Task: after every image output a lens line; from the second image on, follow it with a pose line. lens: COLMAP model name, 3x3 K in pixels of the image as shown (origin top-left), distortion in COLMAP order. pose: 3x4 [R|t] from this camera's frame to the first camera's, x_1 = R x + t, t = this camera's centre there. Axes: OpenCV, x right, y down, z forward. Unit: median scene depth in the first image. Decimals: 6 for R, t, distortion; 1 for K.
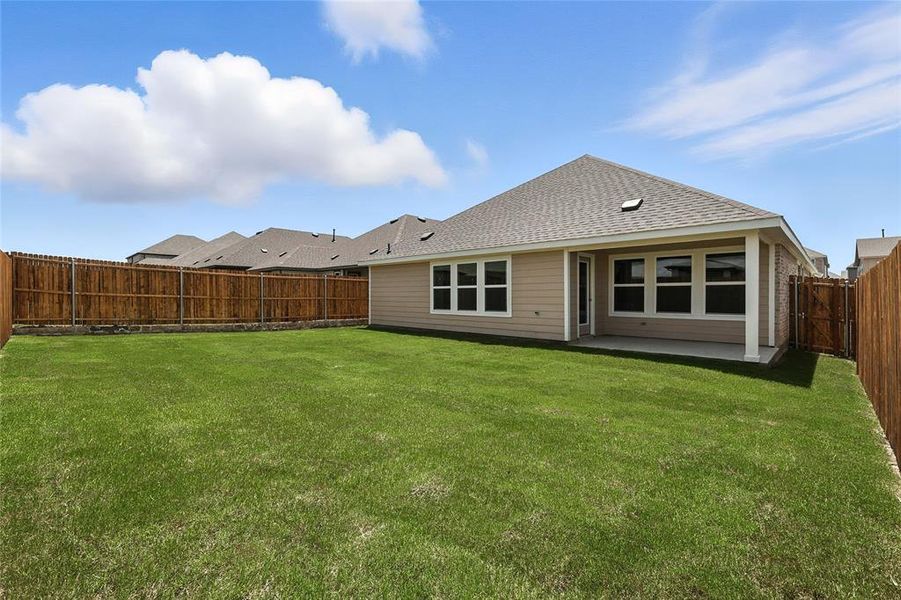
lens RADIAL K [[400.0, 0, 451.3], [0, 400.0, 293.1], [0, 0, 1]] dist [0.002337, 0.000258]
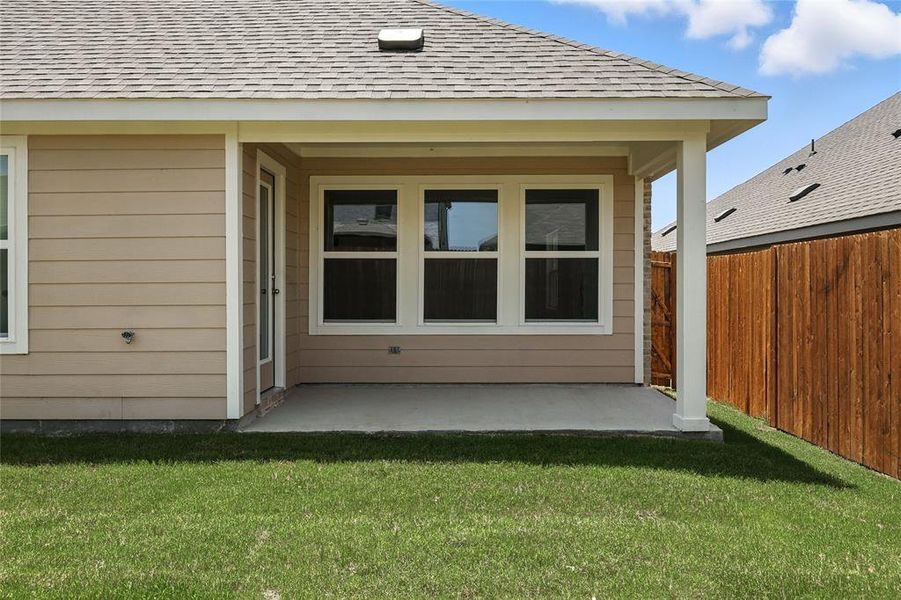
lens RADIAL K [[730.0, 0, 449.1], [0, 730.0, 287.5], [0, 0, 1]] dist [0.000647, 0.000278]
pose [[0.724875, 0.001979, 0.688878, 0.008975], [-0.003721, 0.999993, 0.001042, 0.012048], [-0.688870, -0.003319, 0.724877, 0.433848]]
